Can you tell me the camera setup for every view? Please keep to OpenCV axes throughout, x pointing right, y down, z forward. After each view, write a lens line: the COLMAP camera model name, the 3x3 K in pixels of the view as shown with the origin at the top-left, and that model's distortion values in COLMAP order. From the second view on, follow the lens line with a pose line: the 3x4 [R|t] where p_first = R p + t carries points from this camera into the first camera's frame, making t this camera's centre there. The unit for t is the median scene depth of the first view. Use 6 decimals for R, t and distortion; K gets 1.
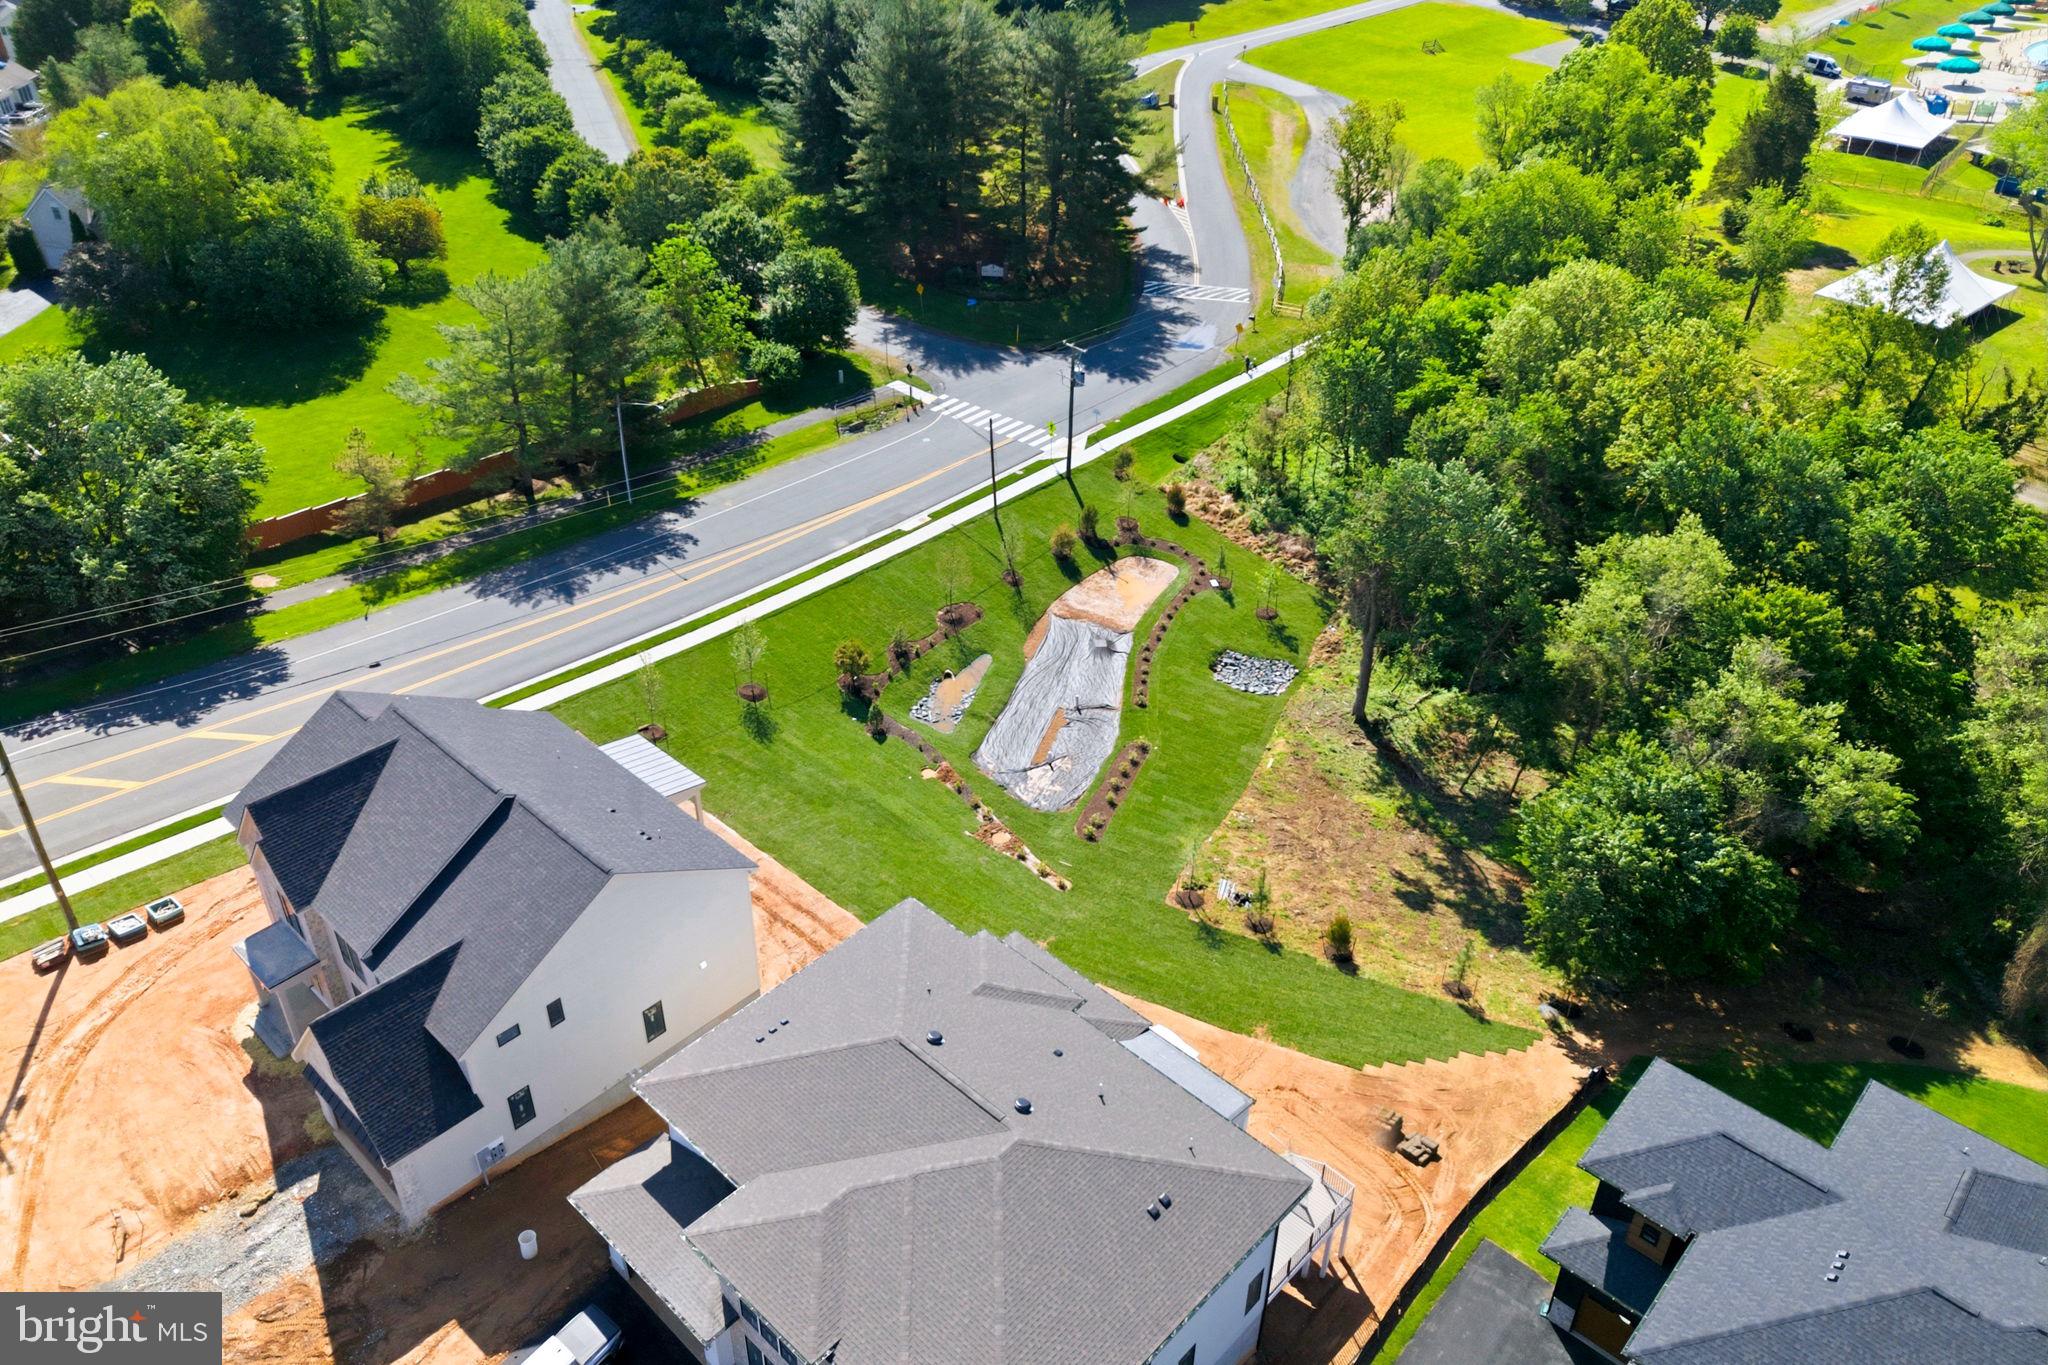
lens RADIAL K [[1482.0, 0, 1024.0], [0, 1482.0, 682.5], [0, 0, 1]] dist [0.033067, -0.002485]
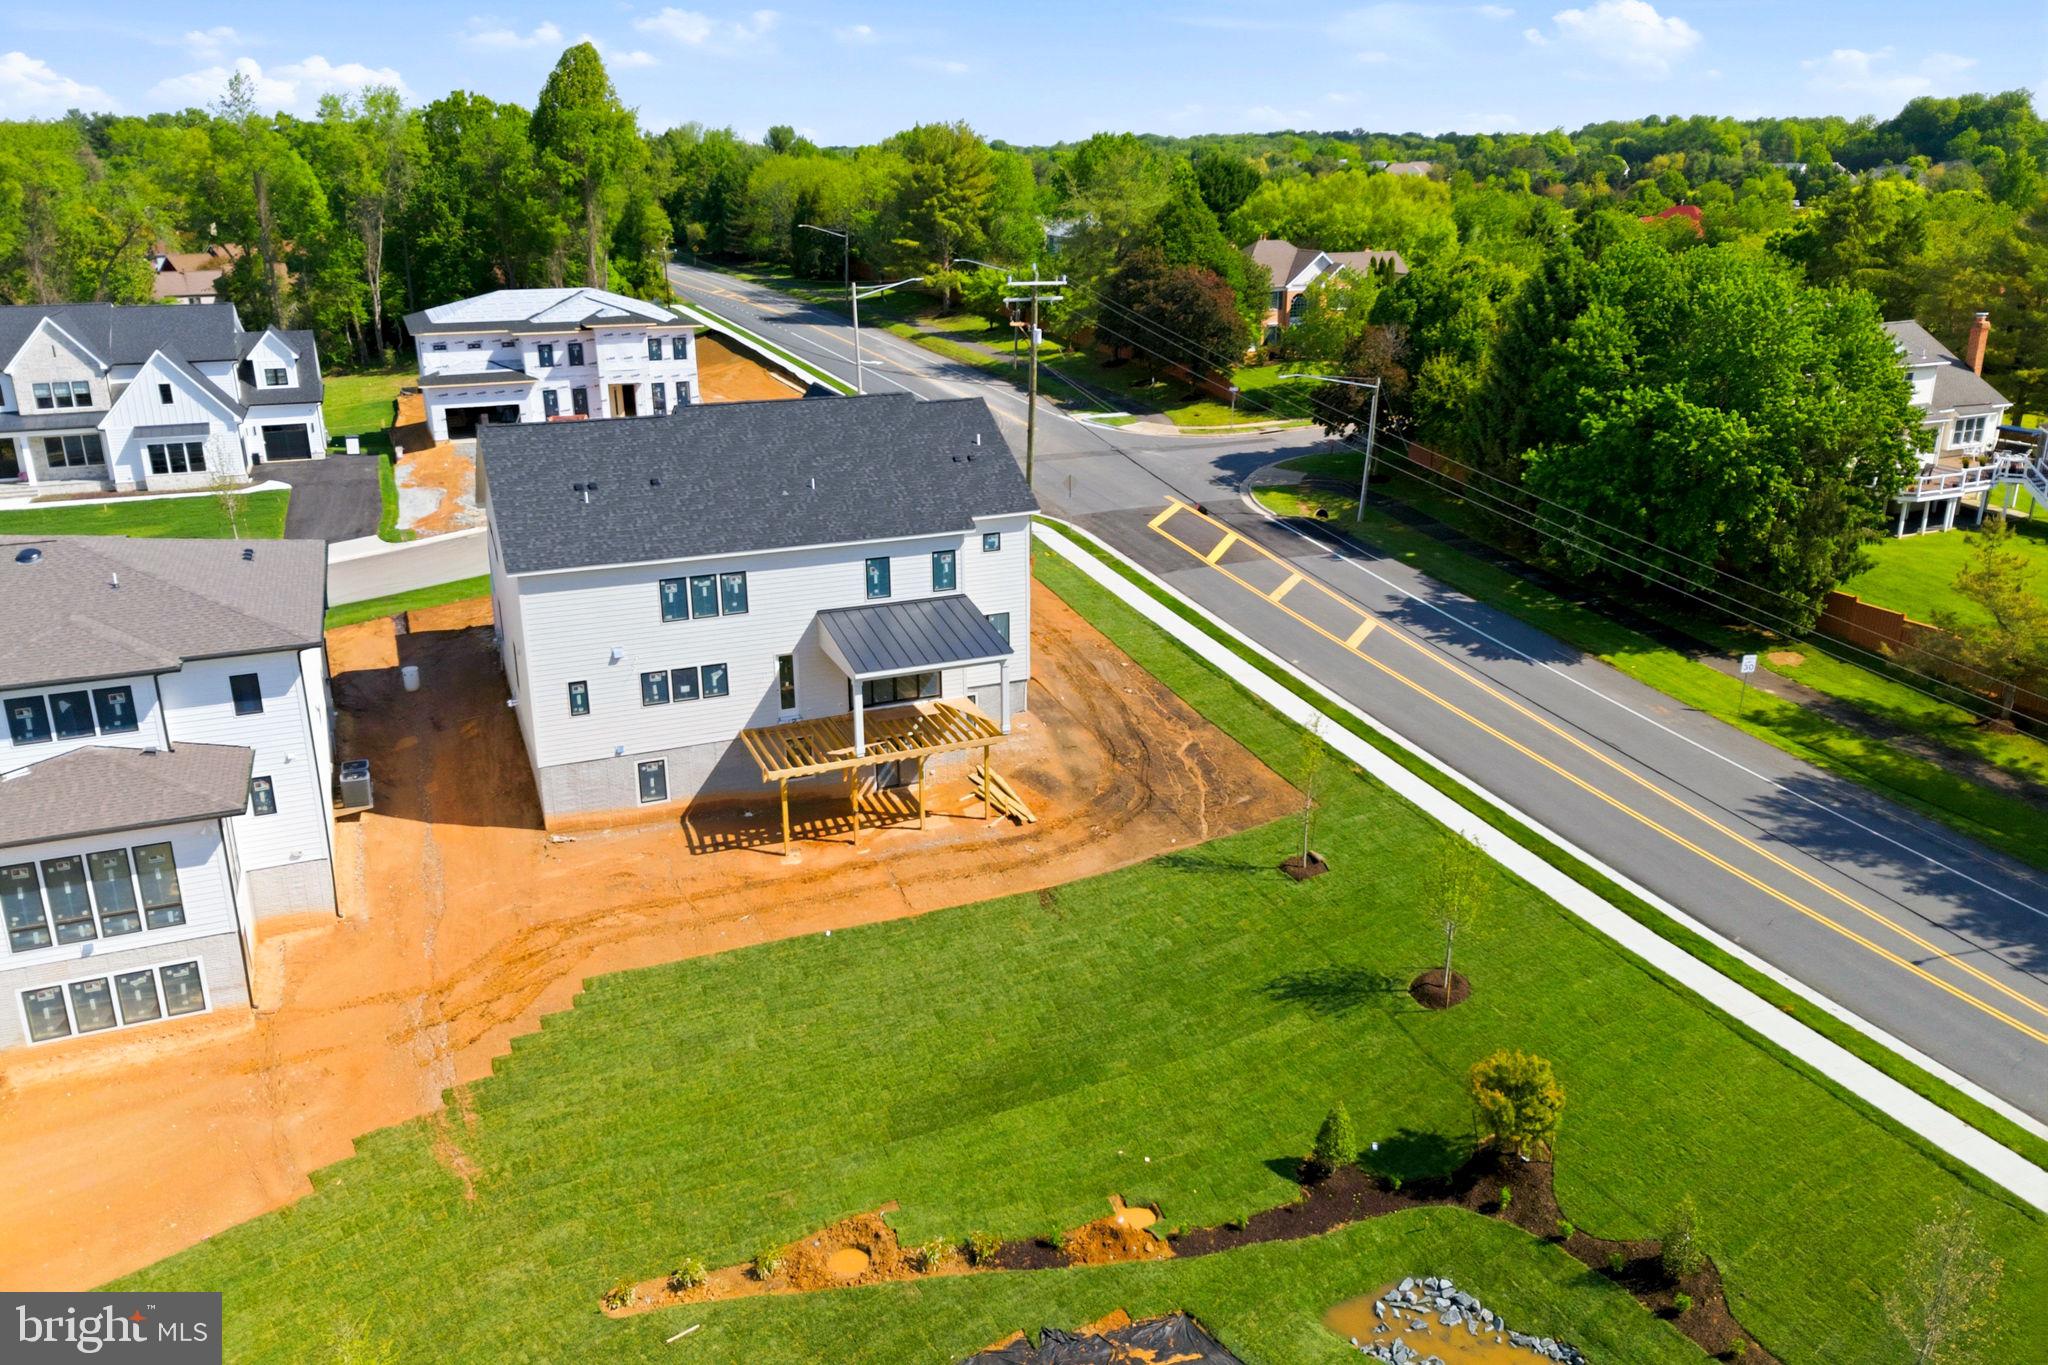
lens RADIAL K [[1482.0, 0, 1024.0], [0, 1482.0, 682.5], [0, 0, 1]] dist [0.033067, -0.002485]
pose [[-0.401216, 0.286677, -0.869967, 0.202555], [-0.517546, 0.712680, 0.473532, -0.171190], [0.755759, 0.640237, -0.137570, 0.688275]]
